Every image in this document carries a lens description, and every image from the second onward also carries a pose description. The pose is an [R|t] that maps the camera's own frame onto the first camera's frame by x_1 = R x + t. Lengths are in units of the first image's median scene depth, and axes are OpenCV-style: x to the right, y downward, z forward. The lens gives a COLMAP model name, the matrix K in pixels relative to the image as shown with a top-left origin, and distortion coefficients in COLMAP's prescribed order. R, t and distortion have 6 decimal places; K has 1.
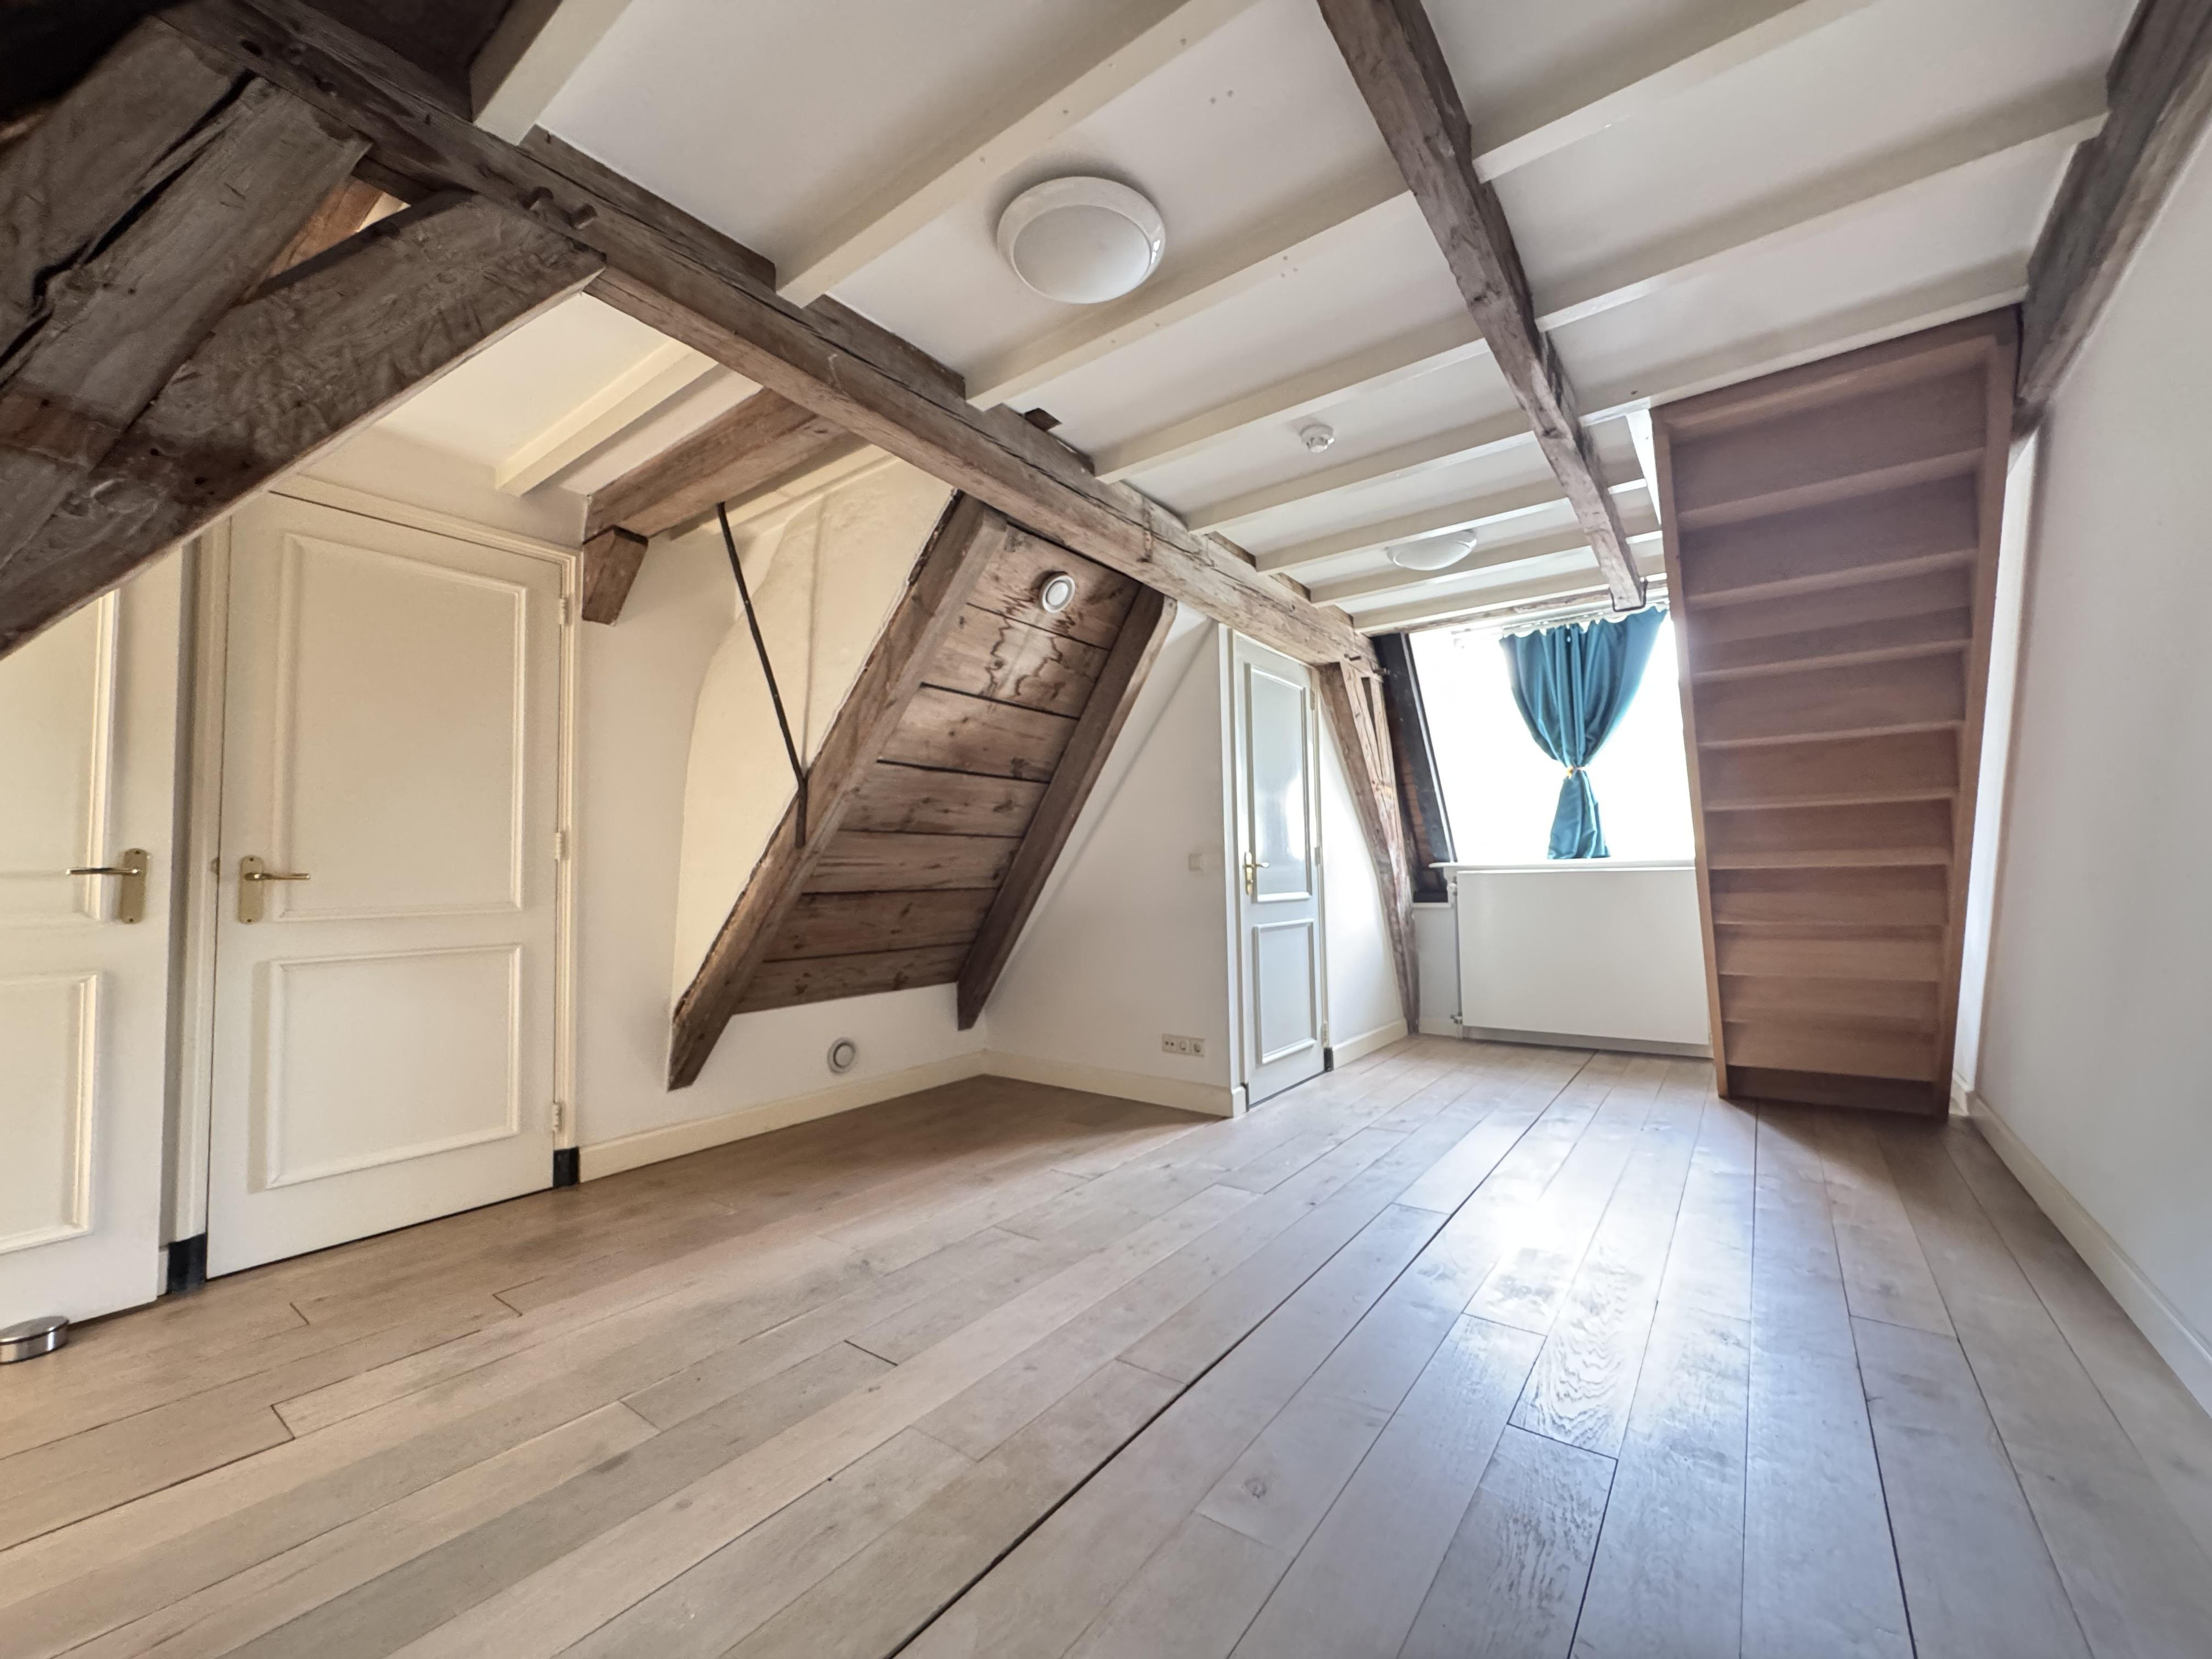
lens RADIAL K [[881.3, 0, 1121.1], [0, 881.3, 830.8], [0, 0, 1]] dist [-0.003841, -0.000020]
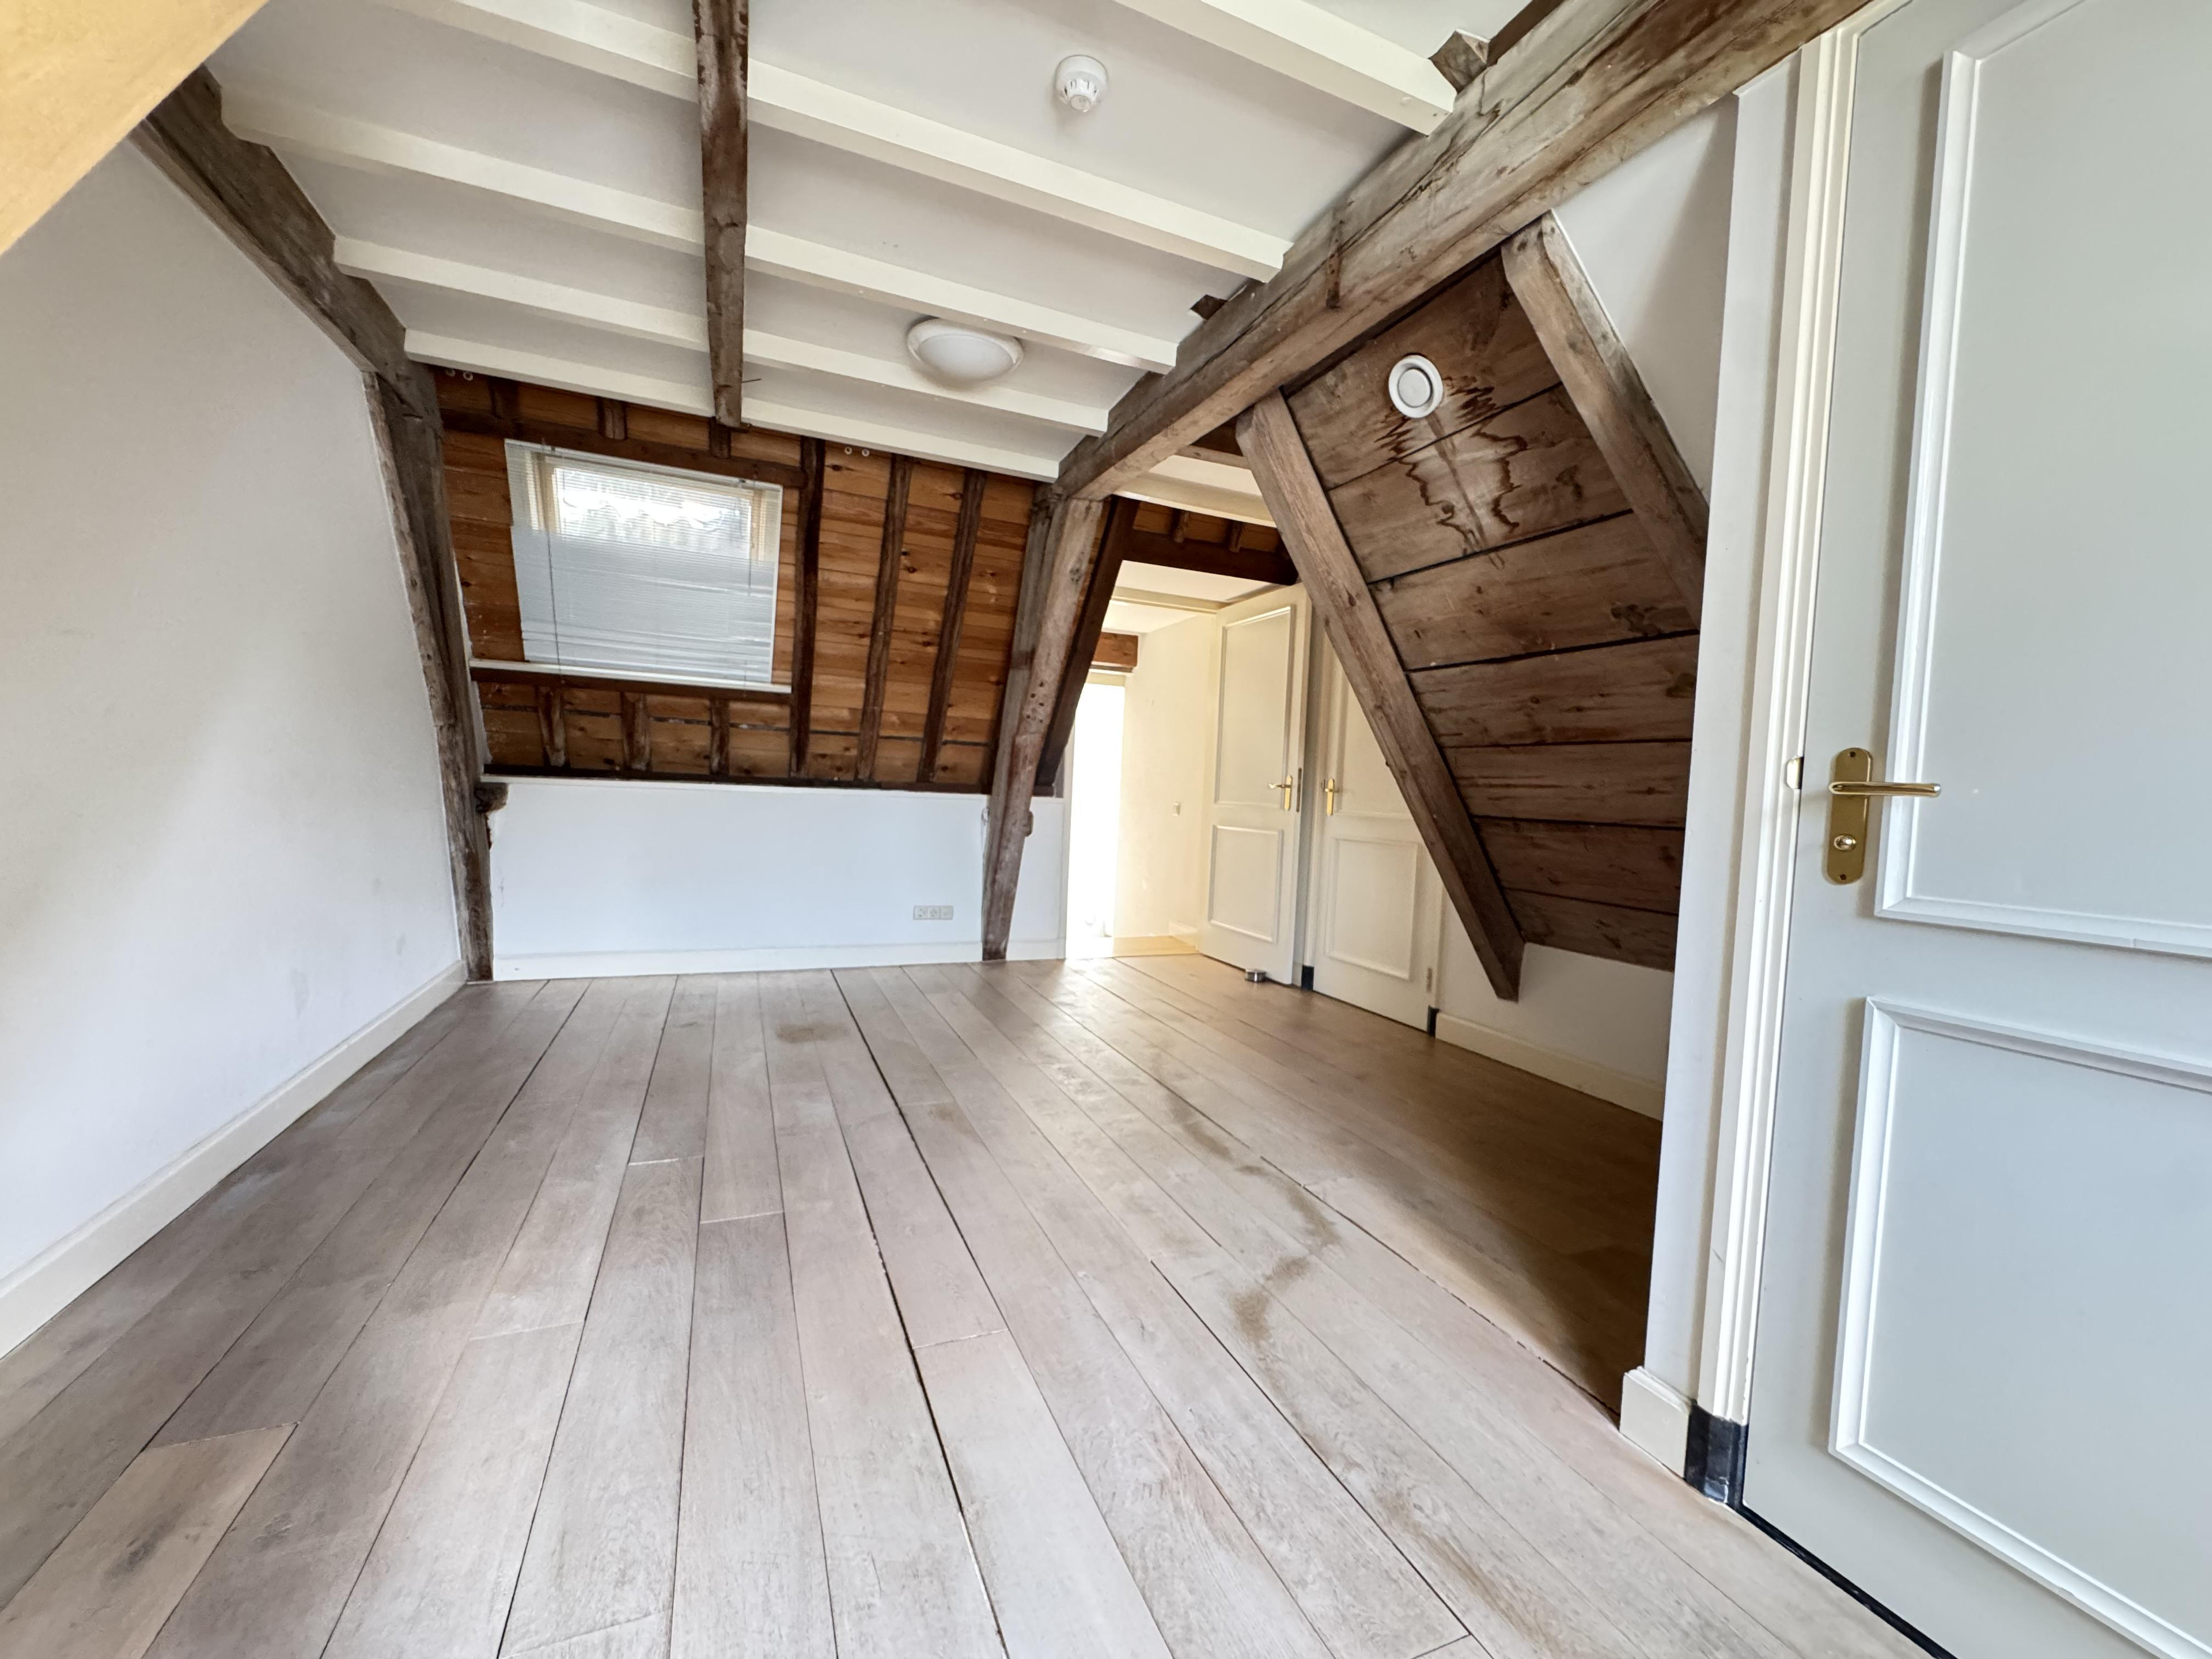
lens RADIAL K [[881.3, 0, 1101.5], [0, 881.3, 824.6], [0, 0, 1]] dist [-0.003841, -0.000020]
pose [[-0.518709, 0.026275, -0.854547, 0.651533], [0.007665, 0.999630, 0.026083, 0.052775], [0.854917, 0.006979, -0.518718, 1.145971]]
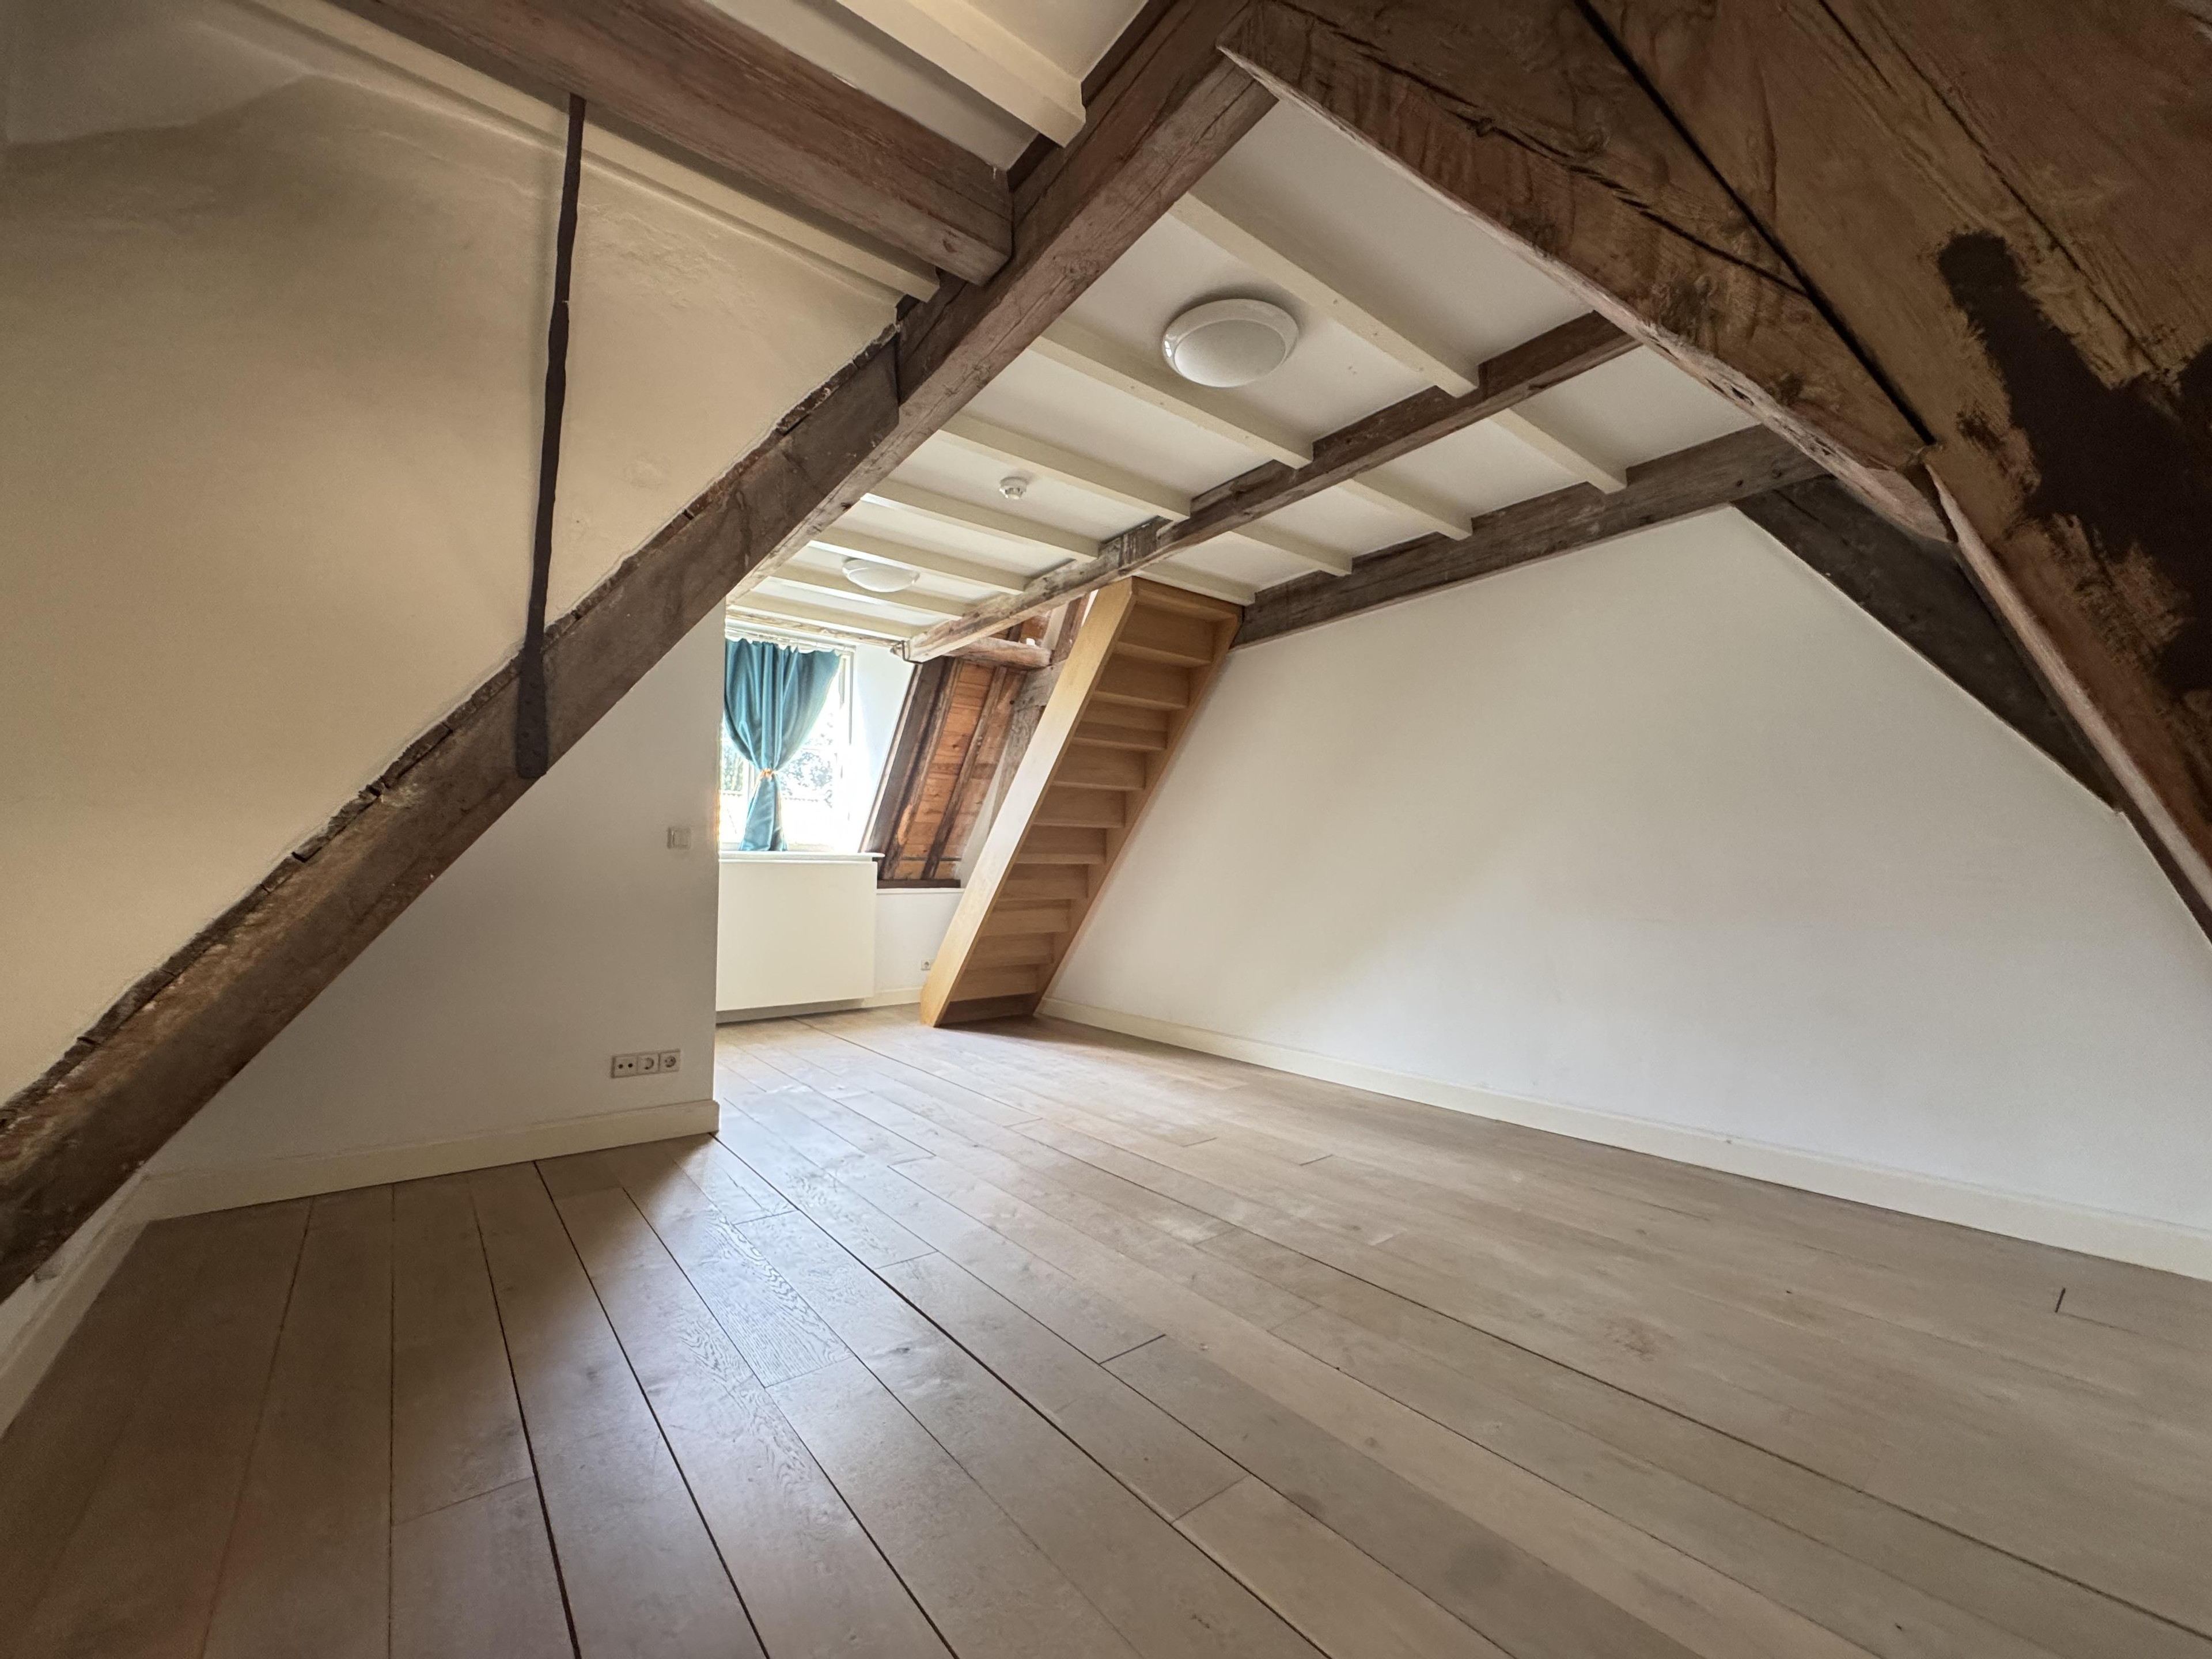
lens RADIAL K [[881.3, 0, 1092.9], [0, 881.3, 830.0], [0, 0, 1]] dist [-0.003841, -0.000020]
pose [[0.262149, 0.064557, 0.962866, -0.754684], [-0.066505, 0.996596, -0.048712, 0.052810], [-0.962733, -0.051266, 0.265550, 0.497150]]
